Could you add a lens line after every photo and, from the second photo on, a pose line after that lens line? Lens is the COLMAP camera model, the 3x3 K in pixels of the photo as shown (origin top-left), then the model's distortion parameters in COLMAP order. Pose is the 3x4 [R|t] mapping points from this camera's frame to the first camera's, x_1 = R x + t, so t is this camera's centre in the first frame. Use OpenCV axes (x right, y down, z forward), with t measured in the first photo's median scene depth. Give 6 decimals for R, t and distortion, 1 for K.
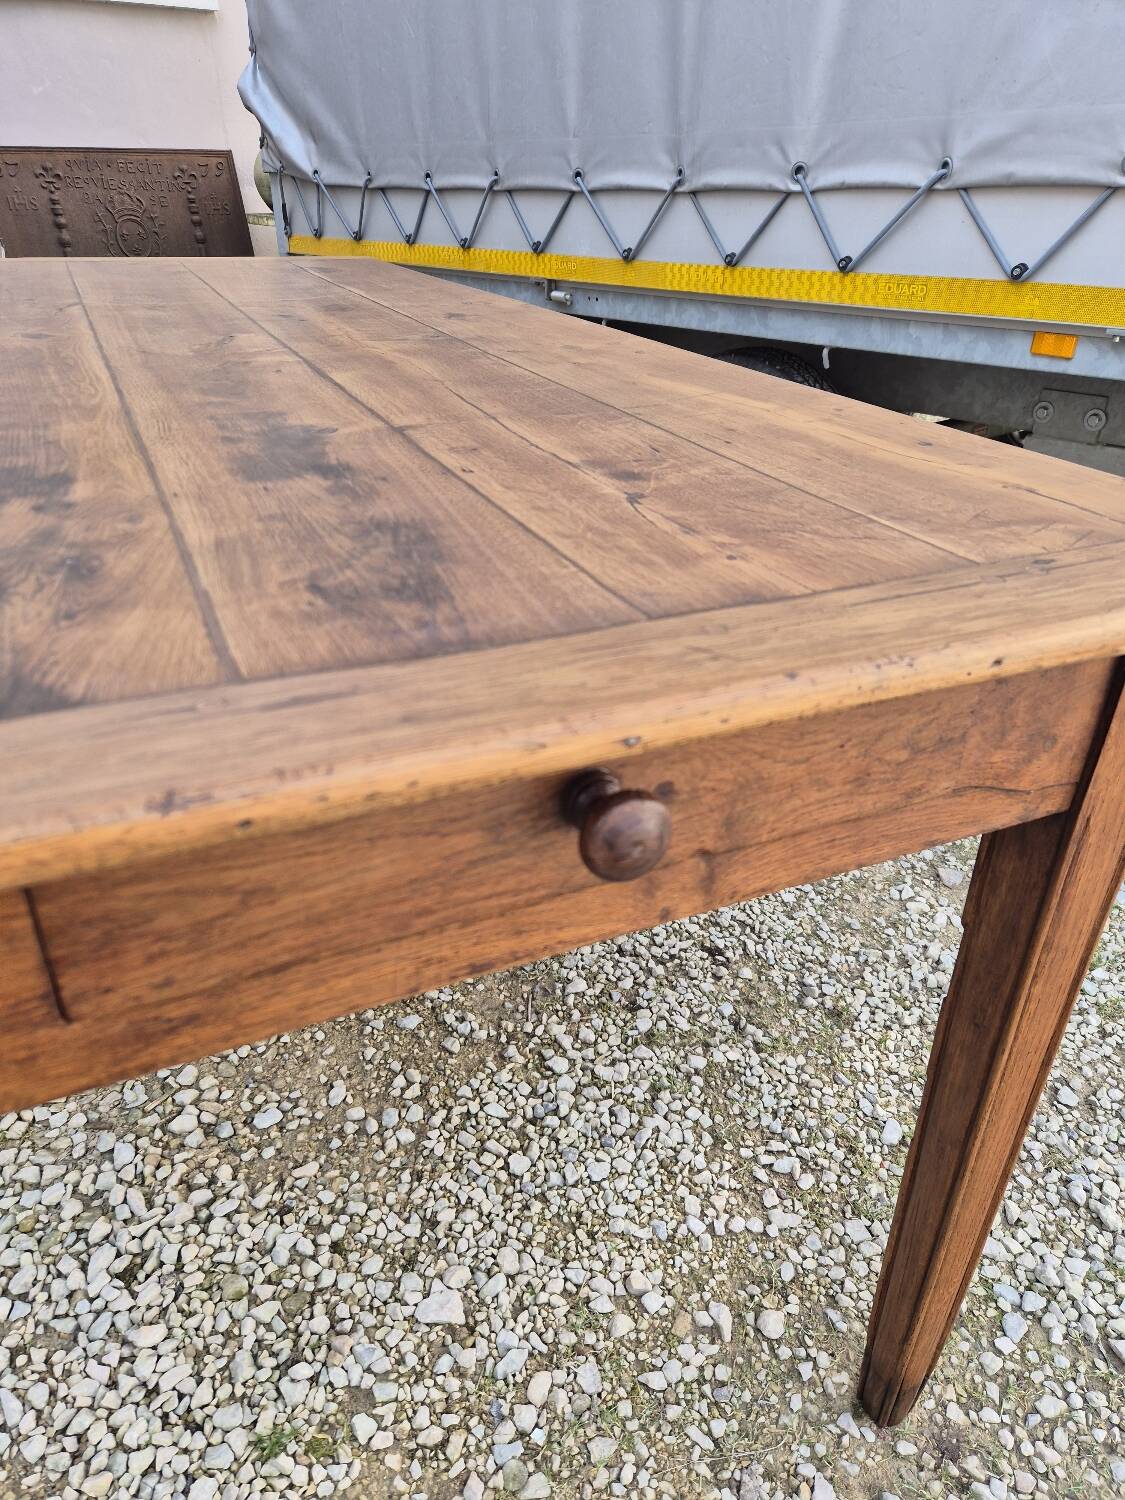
lens RADIAL K [[1008.0, 0, 568.0], [0, 1008.0, 759.1], [0, 0, 1]] dist [0.073456, -0.062529]
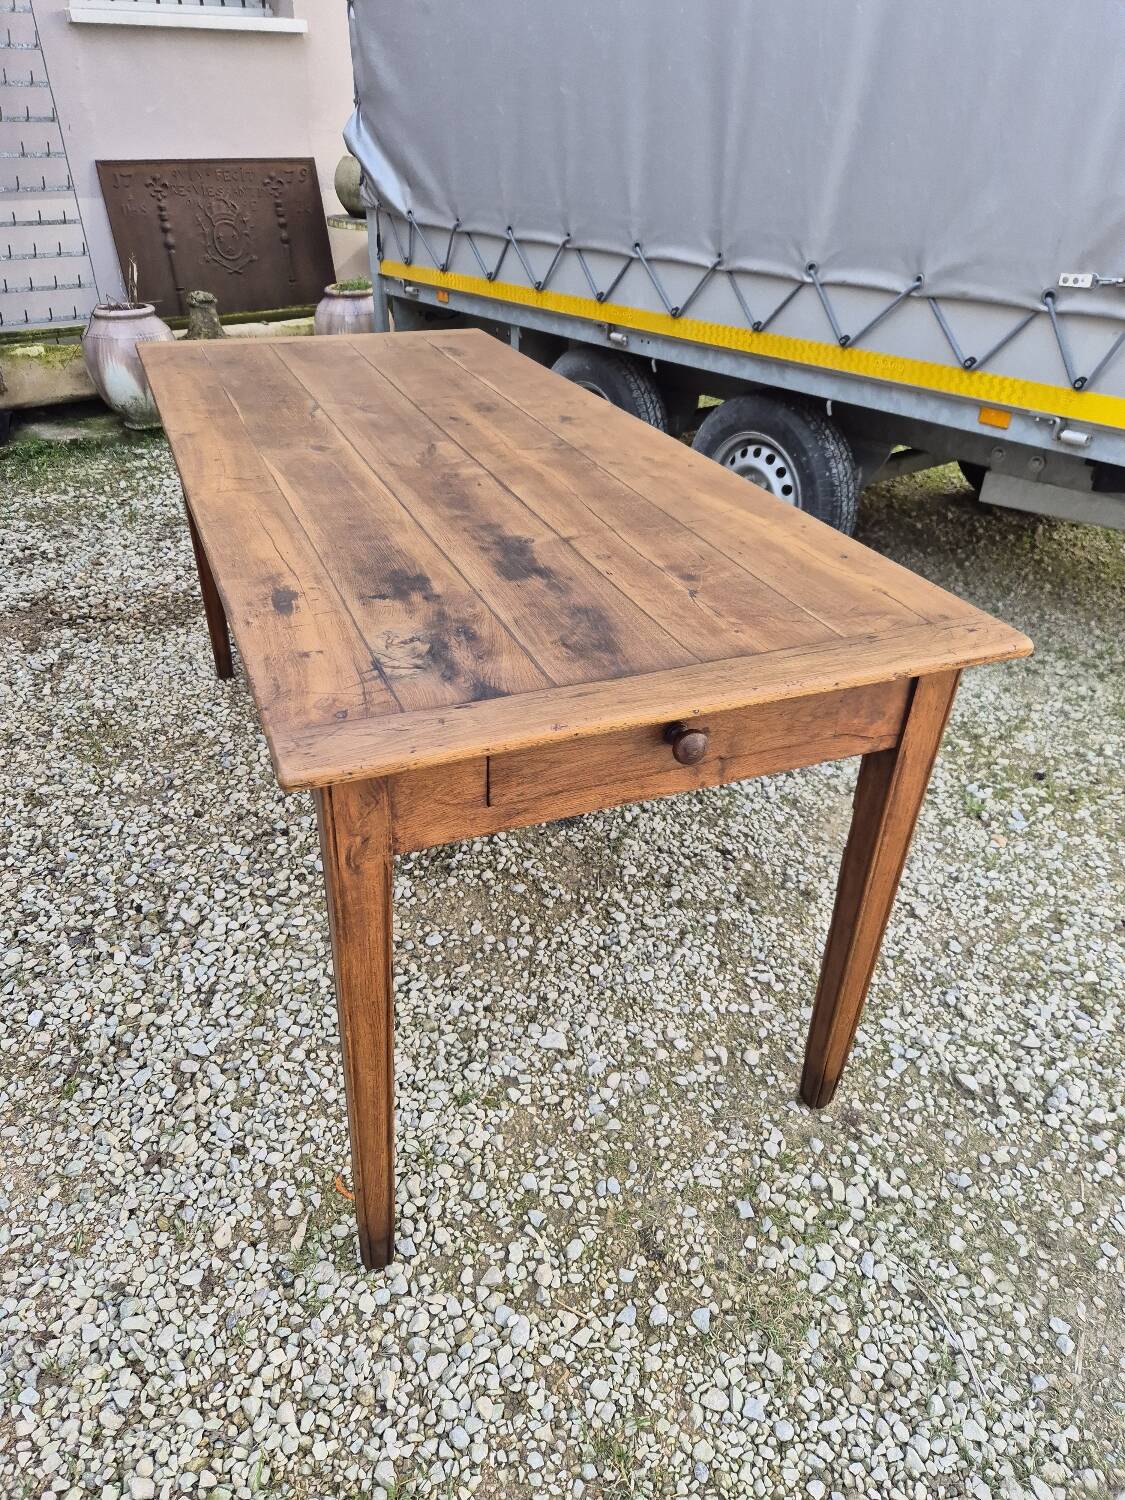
lens RADIAL K [[1011.2, 0, 554.1], [0, 1011.2, 750.0], [0, 0, 1]] dist [0.075040, -0.068782]
pose [[0.999139, 0.028518, -0.030122, -0.079355], [-0.027431, 0.998979, 0.035903, -0.000342], [0.031115, -0.035046, 0.998901, -0.597012]]
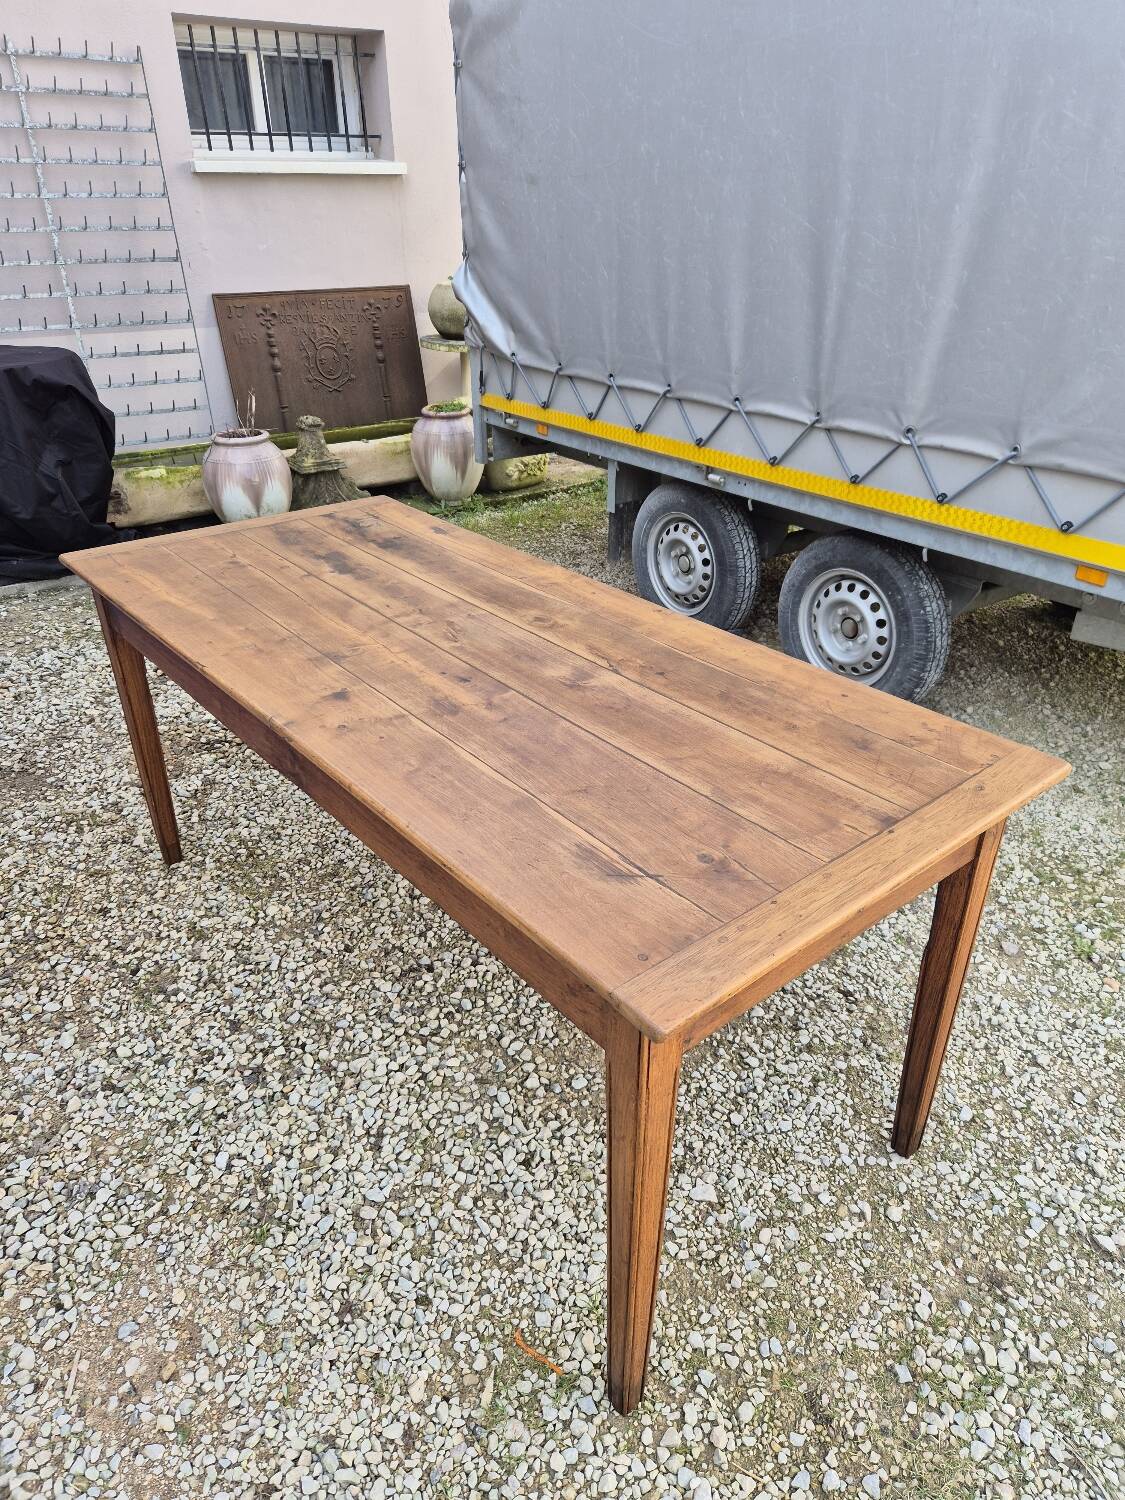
lens RADIAL K [[1008.9, 0, 569.7], [0, 1008.9, 747.0], [0, 0, 1]] dist [0.077986, -0.068631]
pose [[0.997580, 0.030286, -0.062587, -0.247083], [-0.031800, 0.999222, -0.023340, -0.173056], [0.061832, 0.025274, 0.997767, -0.739319]]
